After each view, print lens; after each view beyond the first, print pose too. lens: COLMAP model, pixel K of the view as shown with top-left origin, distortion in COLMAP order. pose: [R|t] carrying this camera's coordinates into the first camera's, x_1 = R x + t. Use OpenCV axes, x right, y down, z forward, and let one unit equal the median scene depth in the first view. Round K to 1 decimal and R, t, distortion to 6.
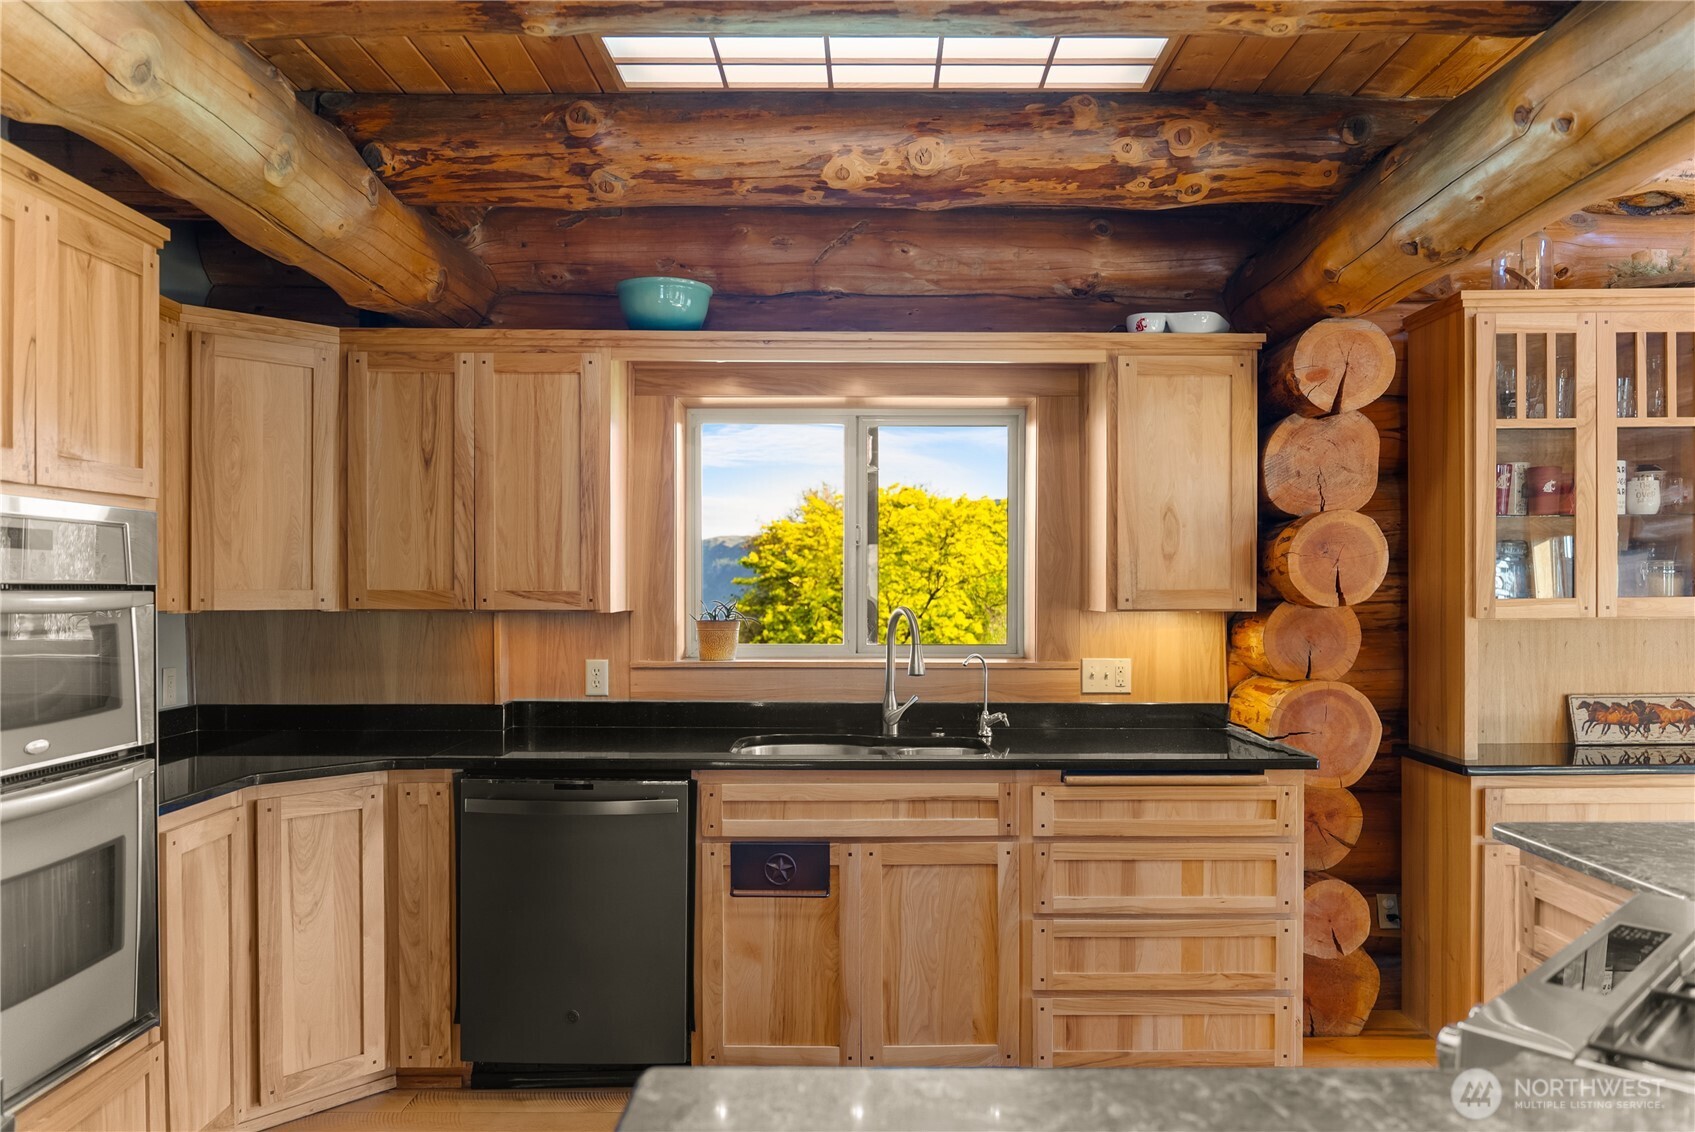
lens RADIAL K [[1169.1, 0, 849.1], [0, 1169.1, 573.8], [0, 0, 1]] dist [-0.004552, 0.000897]
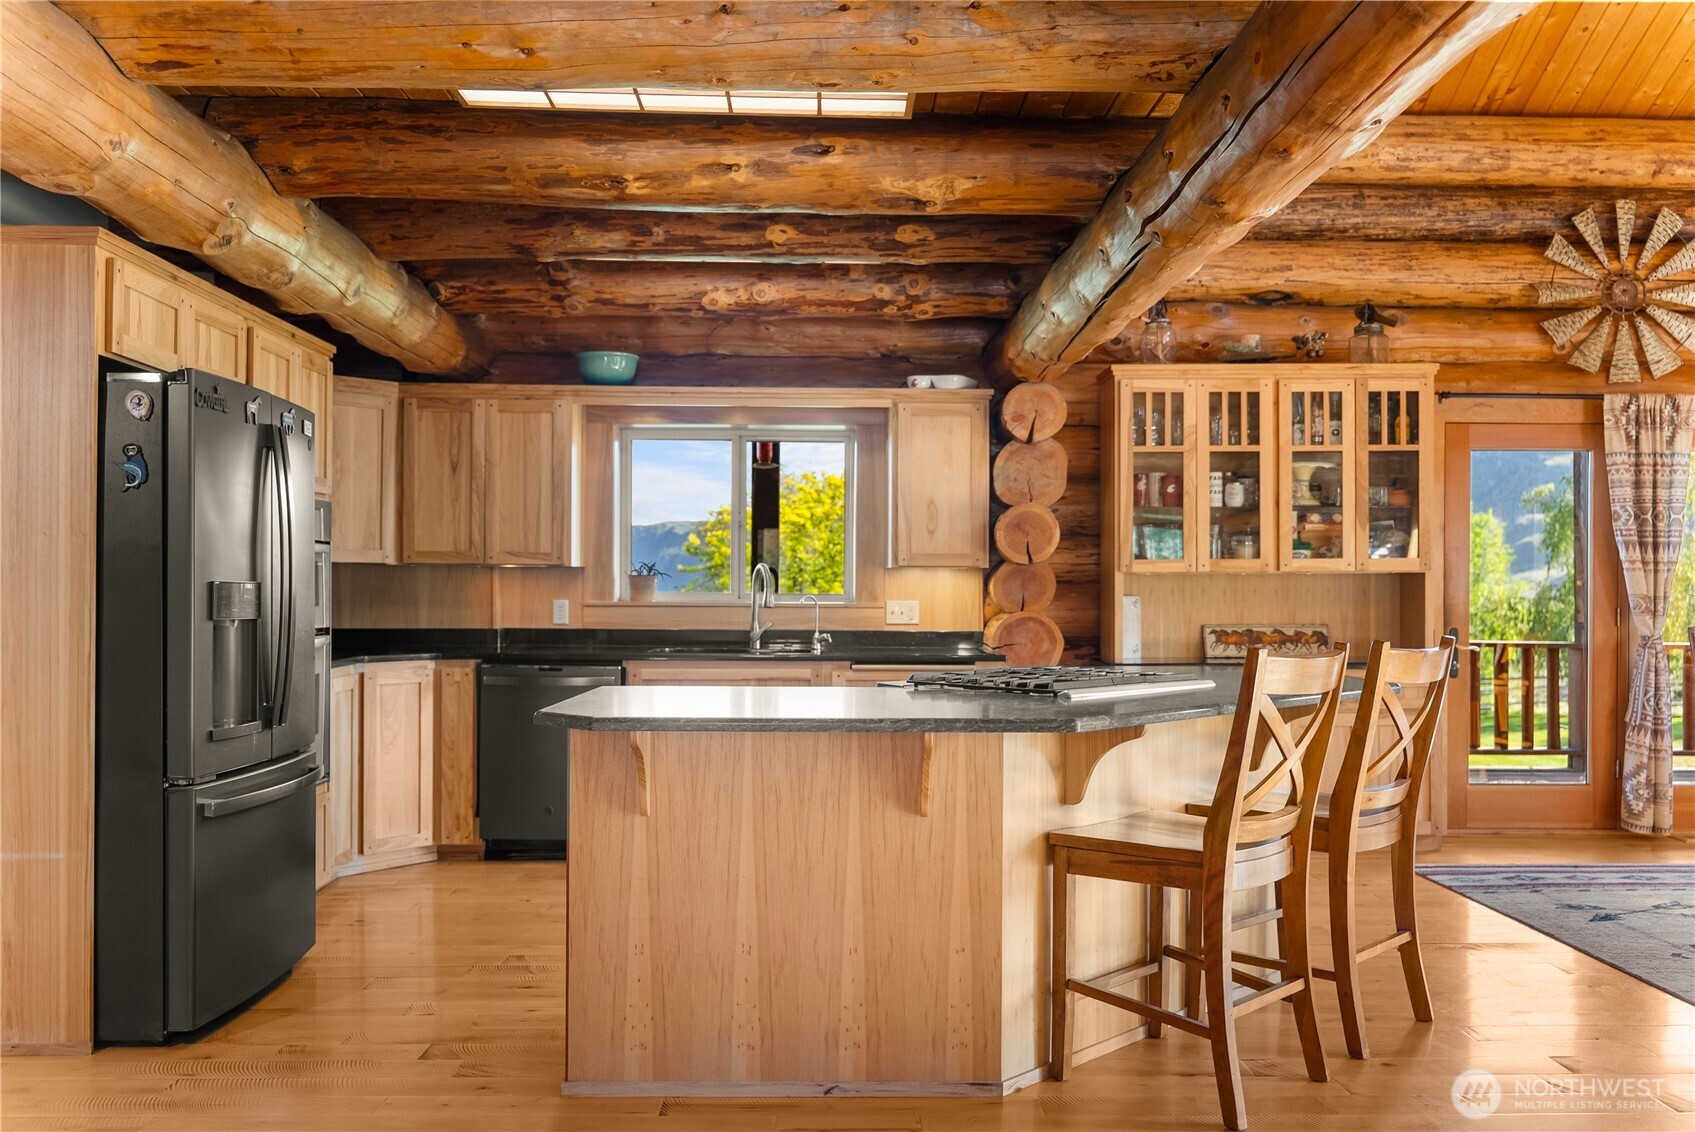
lens RADIAL K [[1375.9, 0, 846.3], [0, 1375.9, 567.1], [0, 0, 1]] dist [0.002523, 0.001677]
pose [[0.999839, 0.004719, 0.017300, 0.131067], [-0.004720, 0.999989, 0.000019, 0.032967], [-0.017299, -0.000101, 0.999850, -0.847005]]
